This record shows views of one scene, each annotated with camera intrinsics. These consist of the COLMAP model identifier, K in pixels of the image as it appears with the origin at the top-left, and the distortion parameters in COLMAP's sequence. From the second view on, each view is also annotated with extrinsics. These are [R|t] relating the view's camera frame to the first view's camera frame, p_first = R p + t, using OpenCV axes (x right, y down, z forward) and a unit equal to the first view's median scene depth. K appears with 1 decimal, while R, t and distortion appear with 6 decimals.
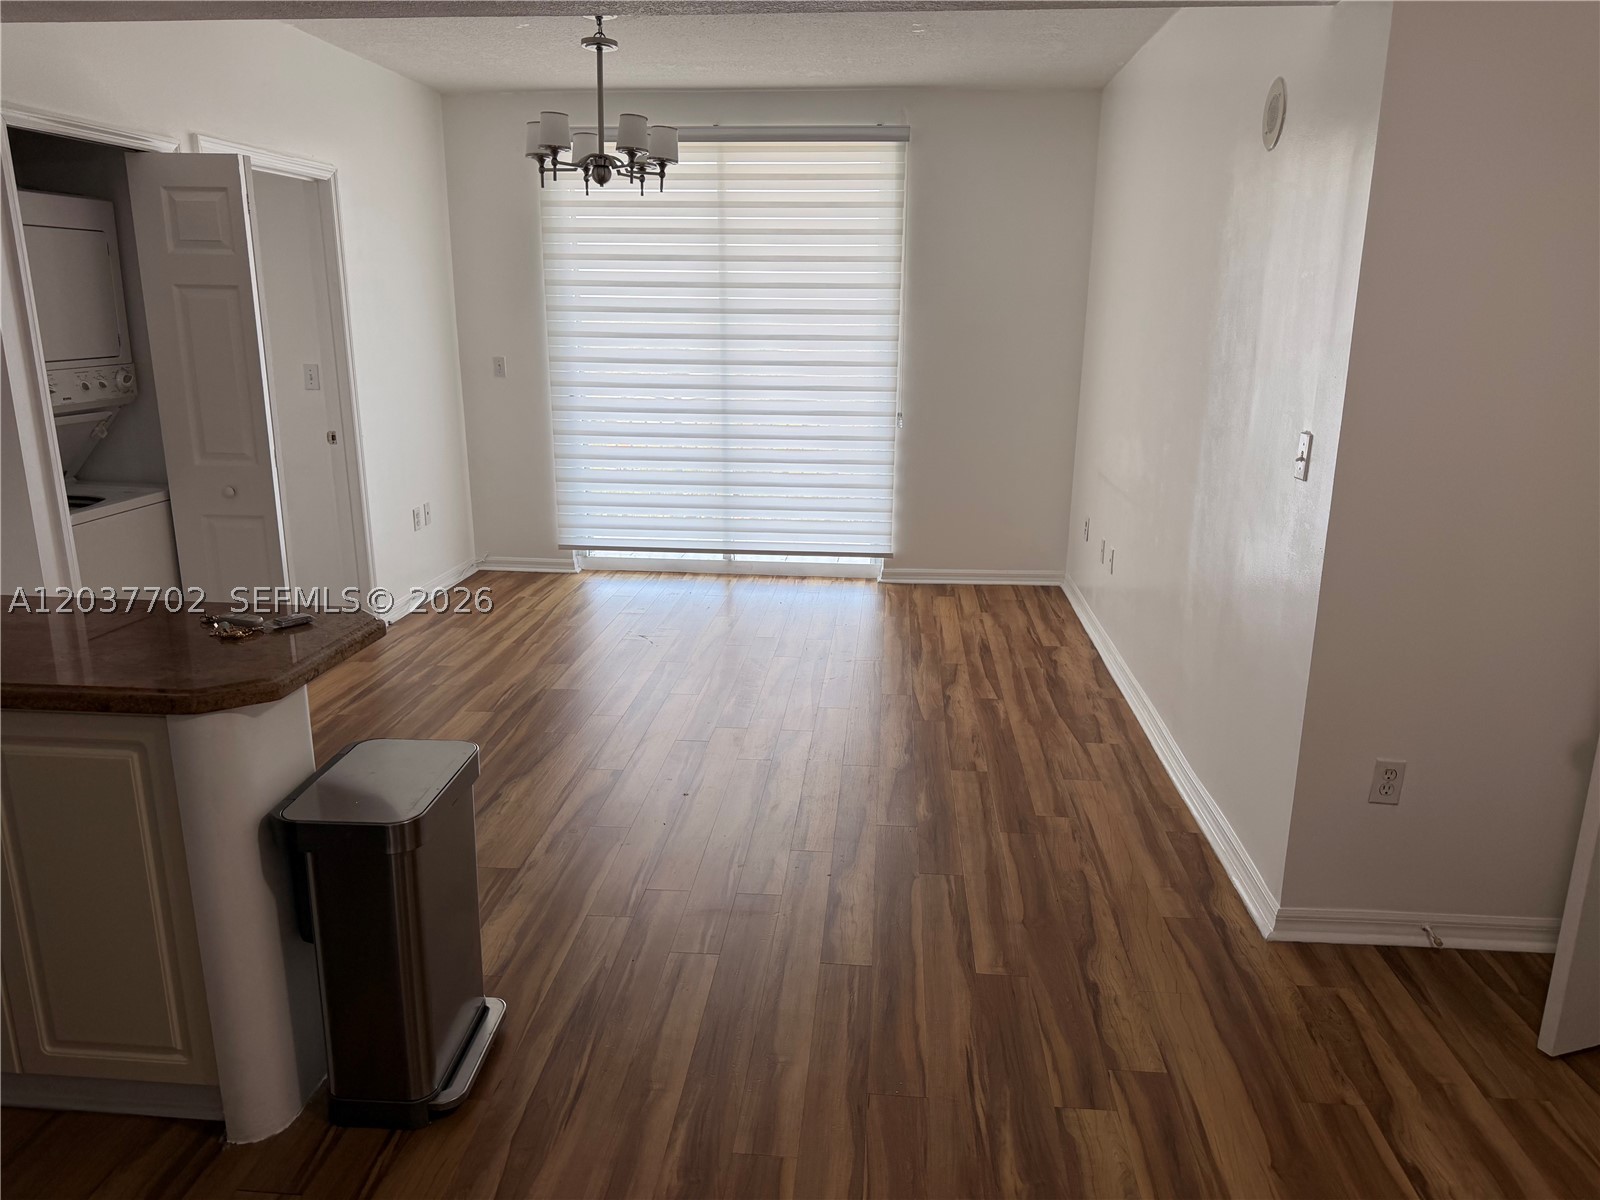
lens RADIAL K [[1121.8, 0, 797.5], [0, 1121.8, 601.9], [0, 0, 1]] dist [0.007000, -0.064053]
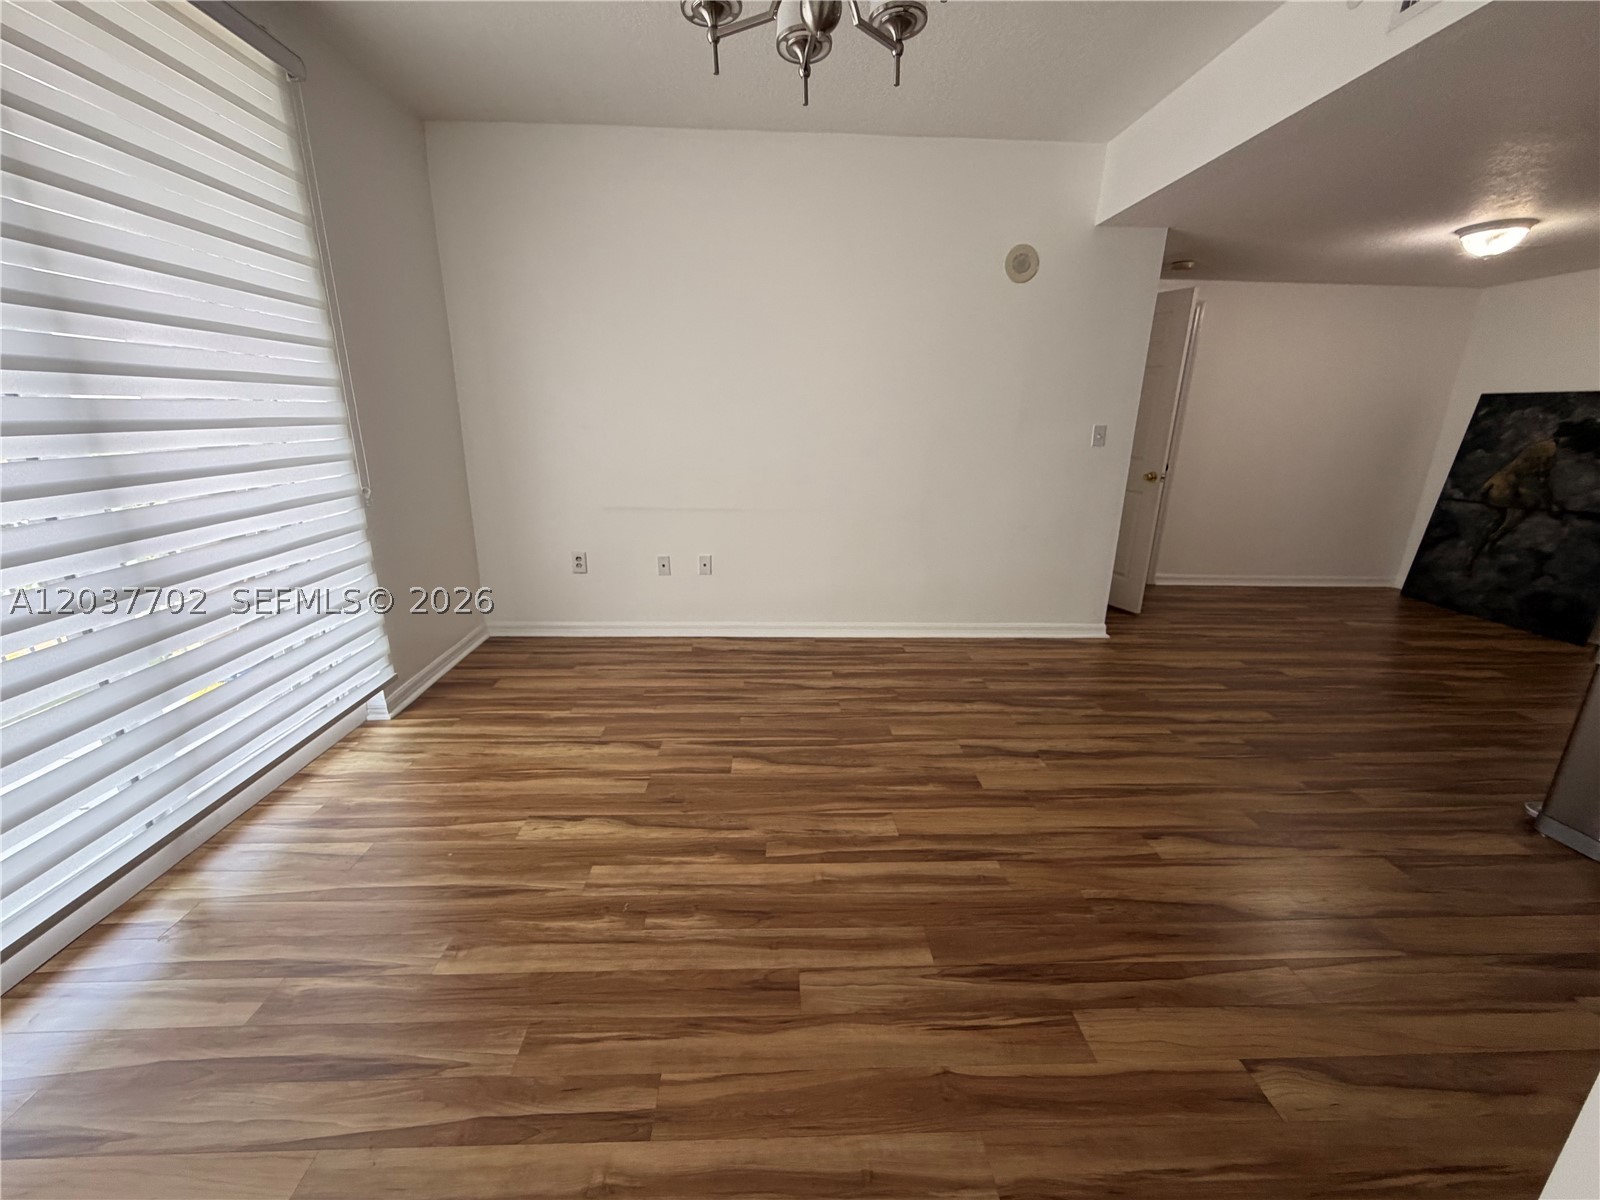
lens RADIAL K [[639.3, 0, 791.2], [0, 639.3, 593.6], [0, 0, 1]] dist [-0.002663, 0.000620]
pose [[-0.120617, -0.281073, 0.952076, -0.464441], [0.237559, 0.923039, 0.302596, -0.217396], [-0.963855, 0.262673, -0.044563, 1.007786]]
